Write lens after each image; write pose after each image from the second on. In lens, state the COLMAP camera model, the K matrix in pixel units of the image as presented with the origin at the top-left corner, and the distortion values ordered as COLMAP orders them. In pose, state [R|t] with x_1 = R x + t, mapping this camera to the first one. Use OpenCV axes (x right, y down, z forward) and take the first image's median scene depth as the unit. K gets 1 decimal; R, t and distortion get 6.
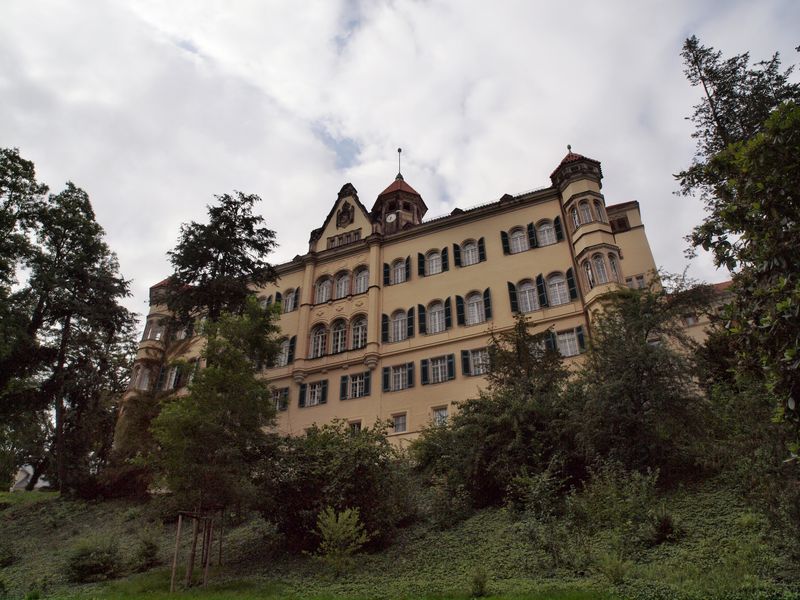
lens RADIAL K [[569.5, 0, 400.0], [0, 569.5, 300.0], [0, 0, 1]] dist [-0.140630, -0.000604]
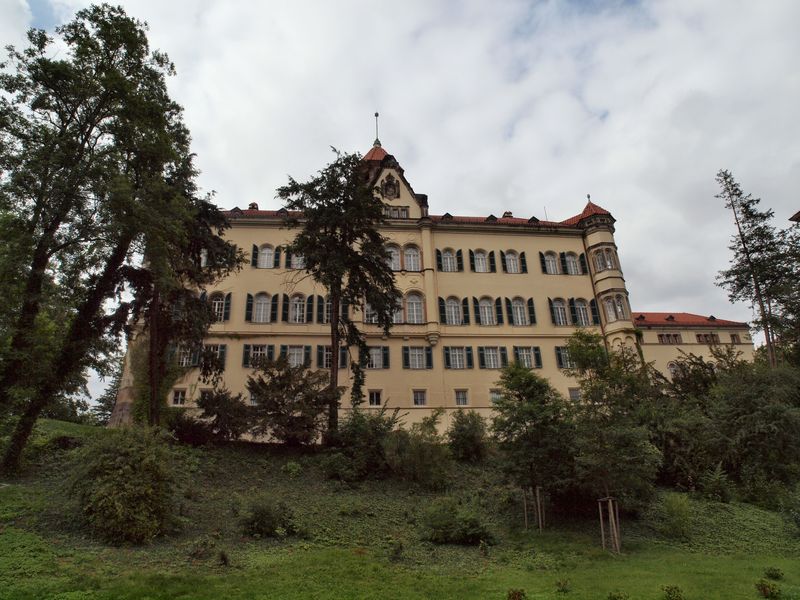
lens RADIAL K [[569.5, 0, 400.0], [0, 569.5, 300.0], [0, 0, 1]] dist [-0.140630, -0.000604]
pose [[0.866804, 0.195406, 0.458767, -0.635537], [-0.249987, 0.966343, 0.060729, -0.019211], [-0.431459, -0.167326, 0.886479, 0.029401]]
